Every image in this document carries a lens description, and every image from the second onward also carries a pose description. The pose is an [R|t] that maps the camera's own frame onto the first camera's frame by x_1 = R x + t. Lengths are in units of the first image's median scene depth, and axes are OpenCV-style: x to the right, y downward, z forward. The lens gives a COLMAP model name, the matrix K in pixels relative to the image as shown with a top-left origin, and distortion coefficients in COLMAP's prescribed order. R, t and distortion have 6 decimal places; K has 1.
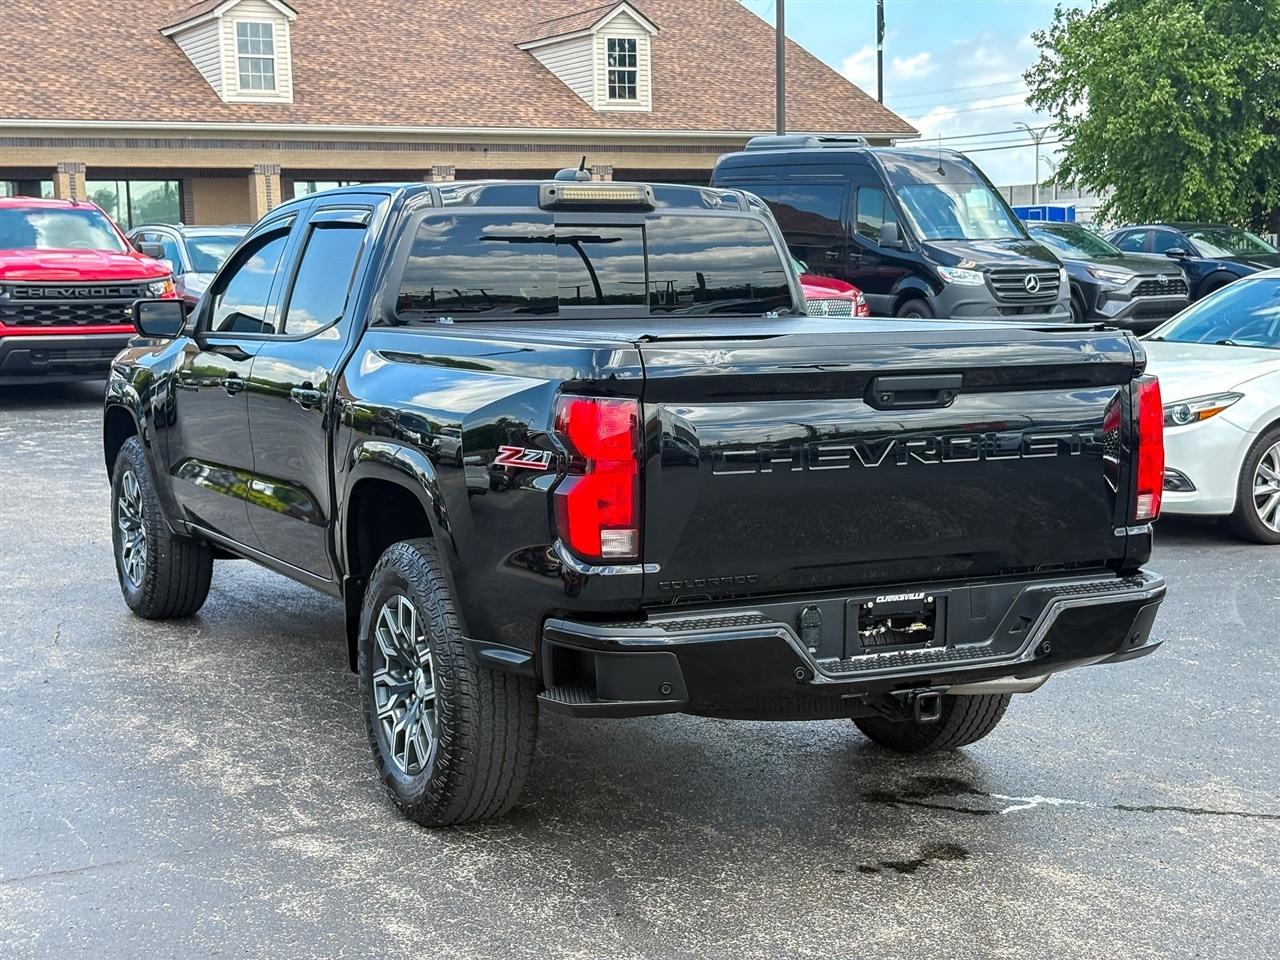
lens RADIAL K [[1934.5, 0, 622.4], [0, 1934.5, 460.5], [0, 0, 1]] dist [0.049525, 0.000000]
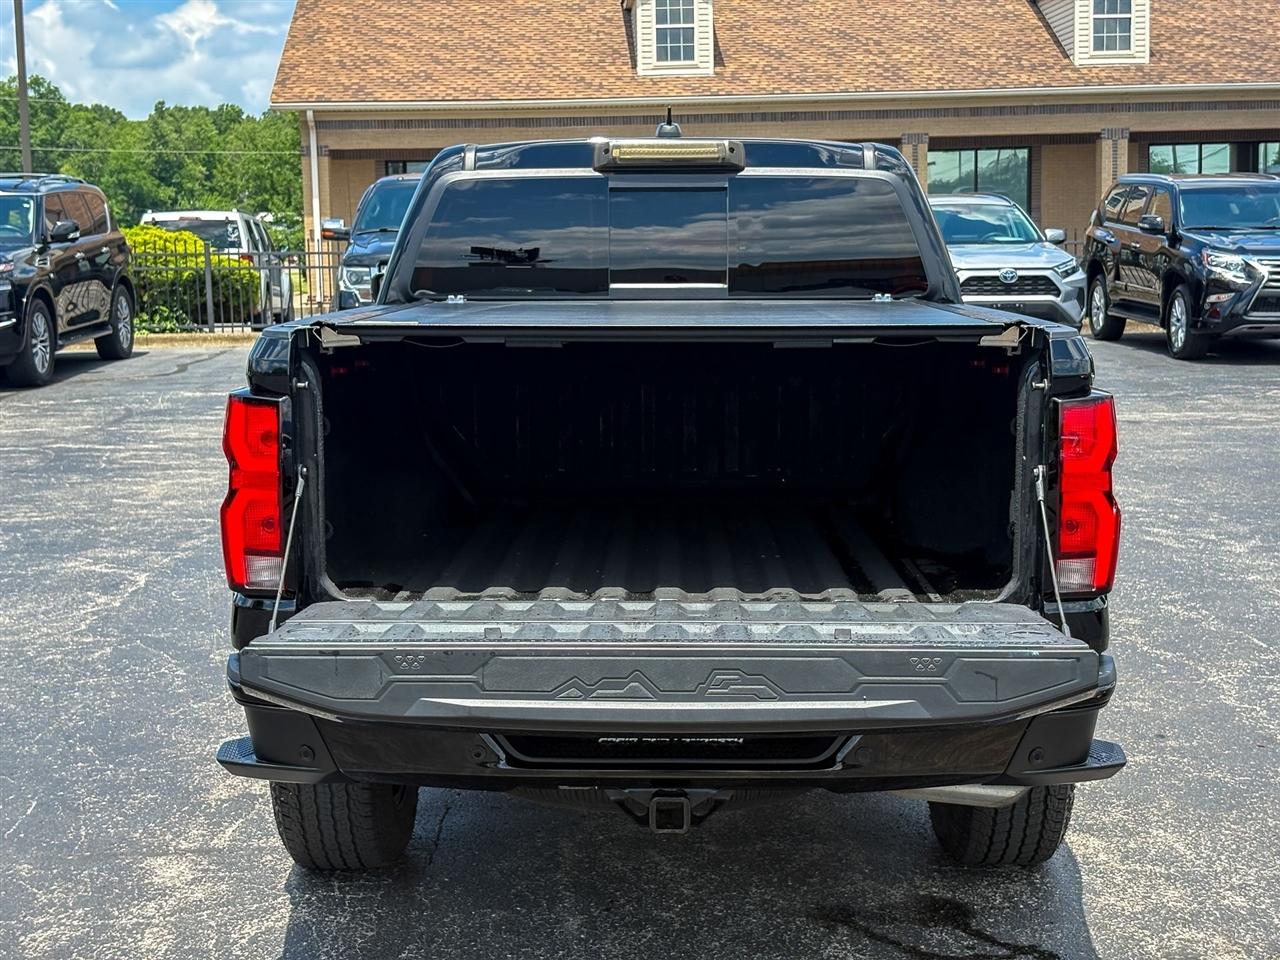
lens RADIAL K [[1934.5, 0, 652.2], [0, 1934.5, 482.5], [0, 0, 1]] dist [0.049525, 0.000000]
pose [[0.890630, 0.059022, -0.450882, 0.308043], [-0.046876, 0.998175, 0.038070, -0.020811], [0.452306, -0.012771, 0.891772, 0.196928]]
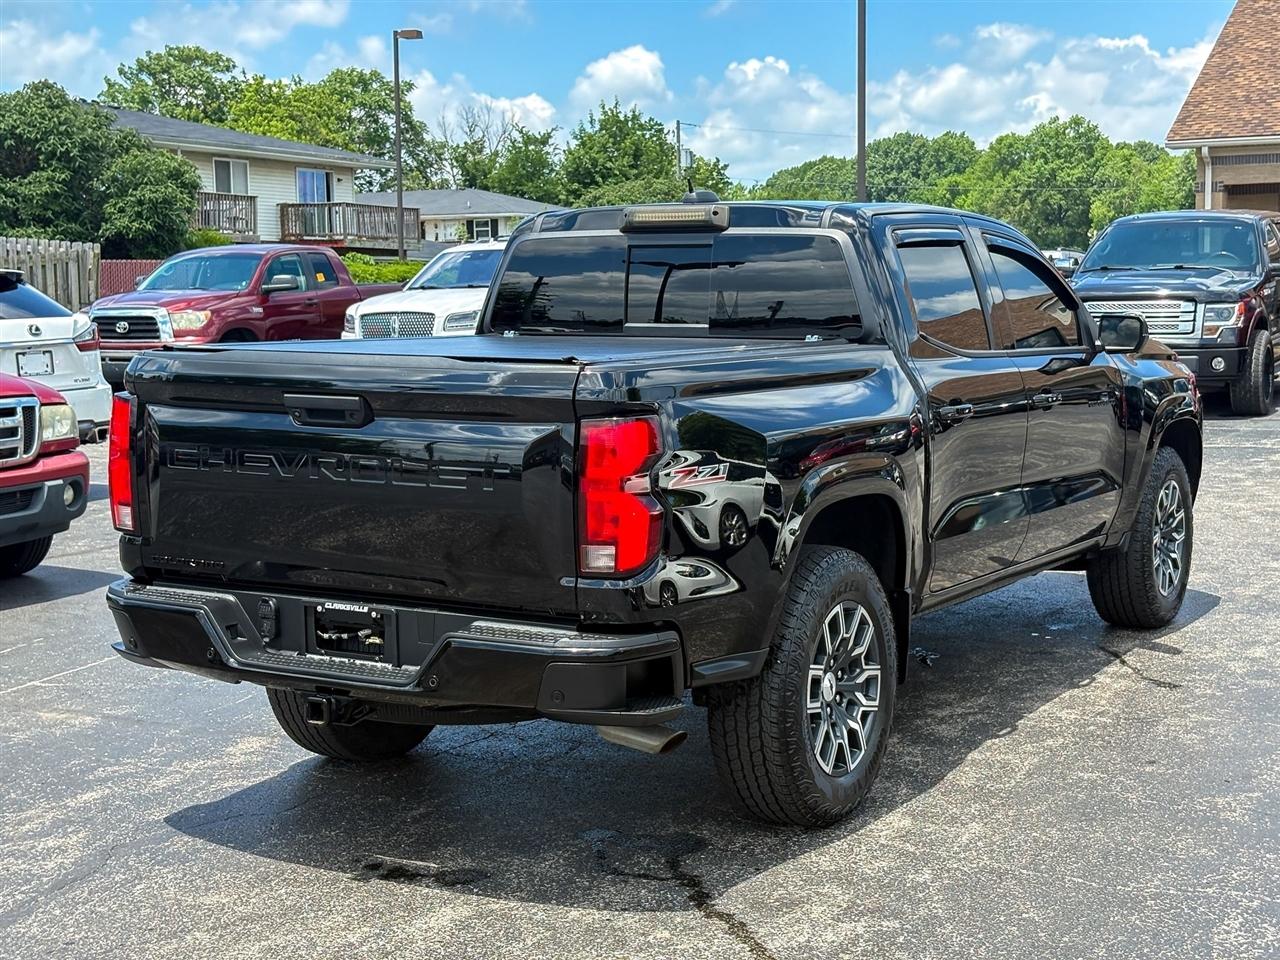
lens RADIAL K [[1934.5, 0, 668.1], [0, 1934.5, 476.2], [0, 0, 1]] dist [0.049525, 0.000000]
pose [[0.550512, 0.089594, -0.830006, 0.704933], [-0.083614, 0.995143, 0.051962, -0.043958], [0.830629, 0.040794, 0.555329, 0.358494]]
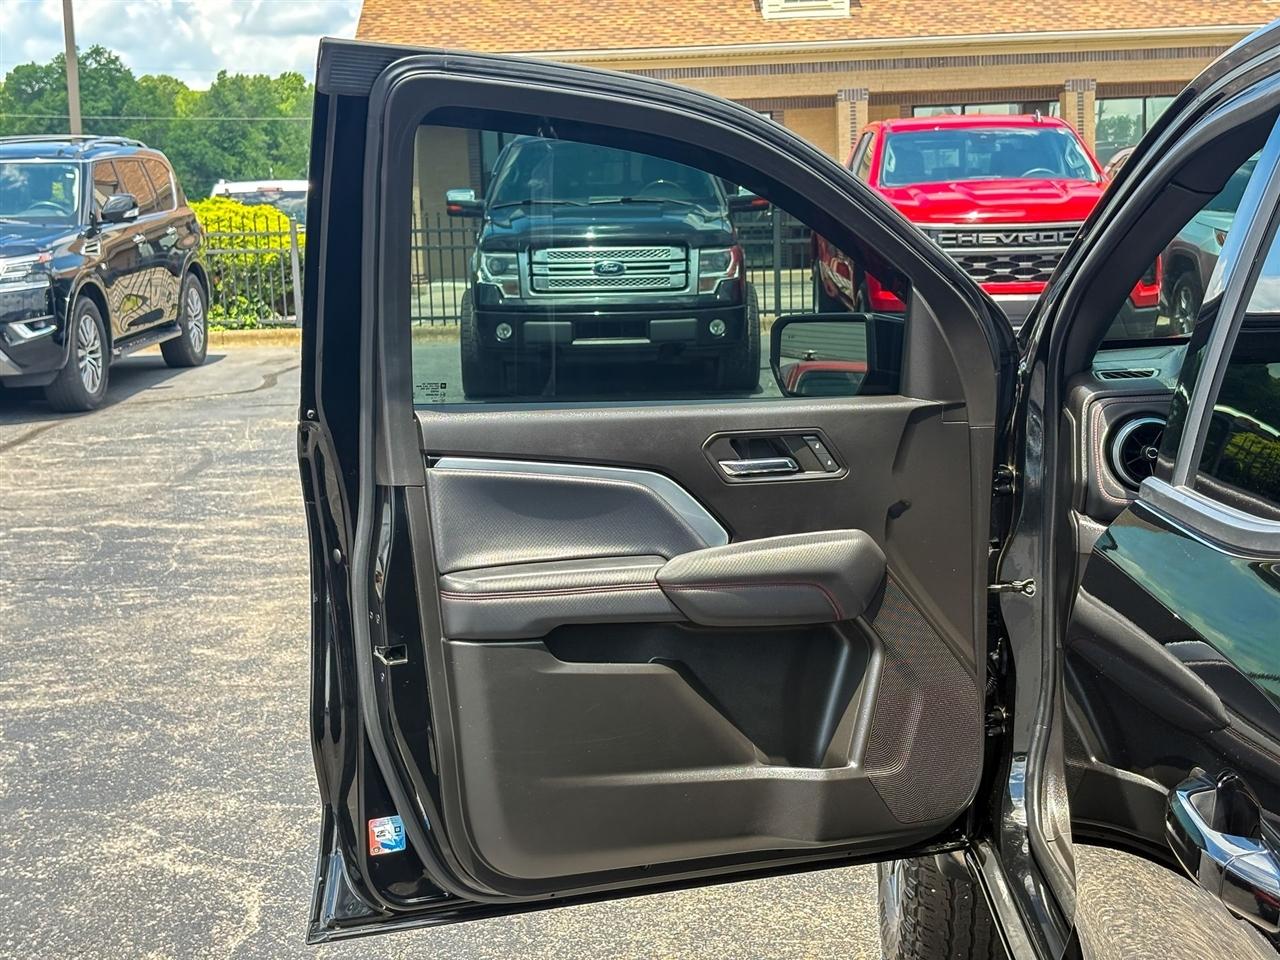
lens RADIAL K [[1934.5, 0, 651.9], [0, 1934.5, 498.3], [0, 0, 1]] dist [0.049525, 0.000000]
pose [[0.875806, 0.063588, -0.478456, -0.094487], [-0.036589, 0.997178, 0.065553, -0.070532], [0.481274, -0.039906, 0.875661, 0.629956]]
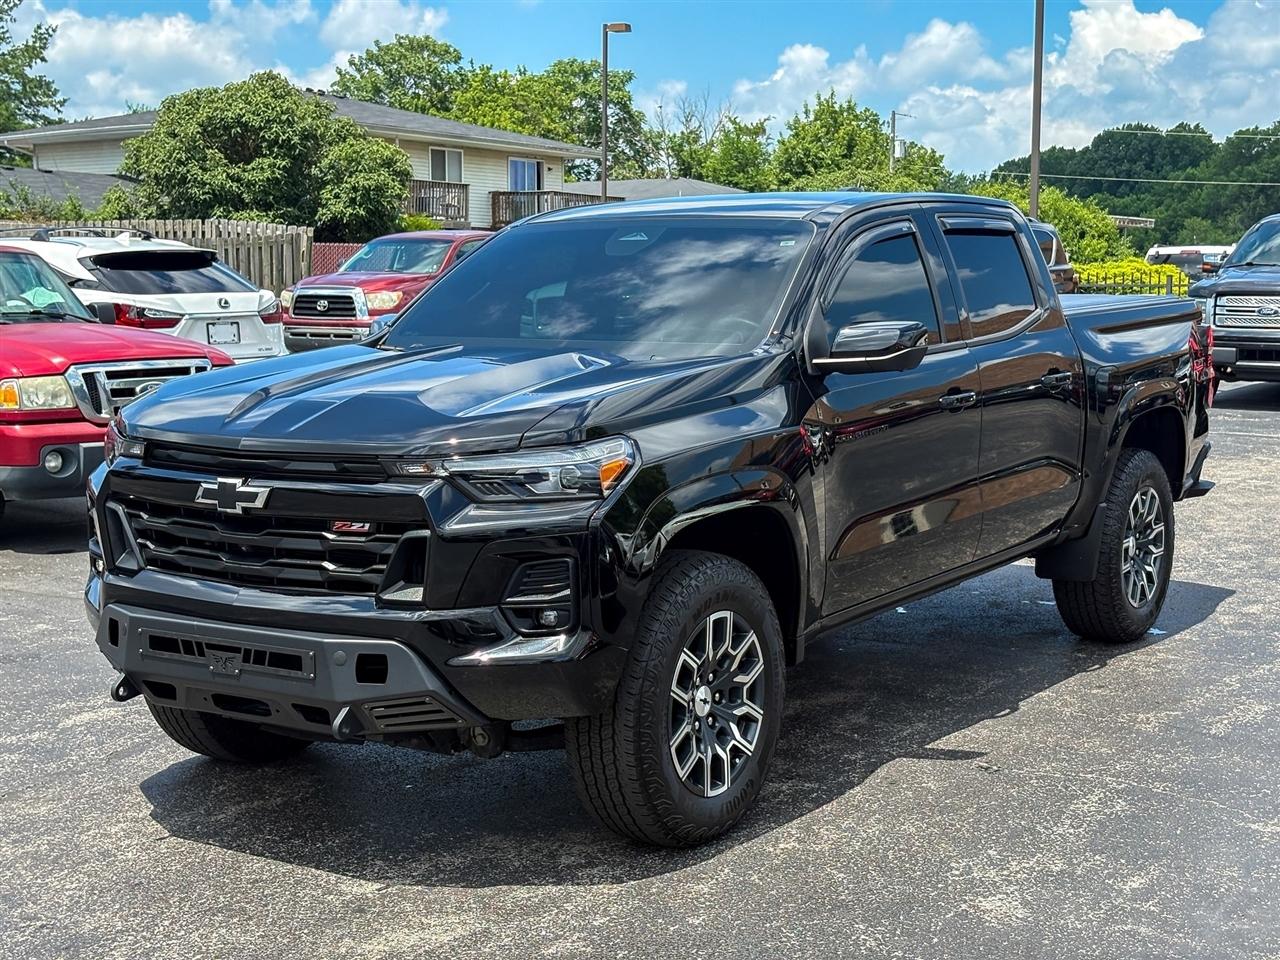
lens RADIAL K [[1934.5, 0, 675.6], [0, 1934.5, 515.0], [0, 0, 1]] dist [0.049525, 0.000000]
pose [[0.453982, 0.124942, -0.882207, 0.879002], [-0.104595, 0.990747, 0.086489, -0.041407], [0.884850, 0.053010, 0.462850, 0.361934]]
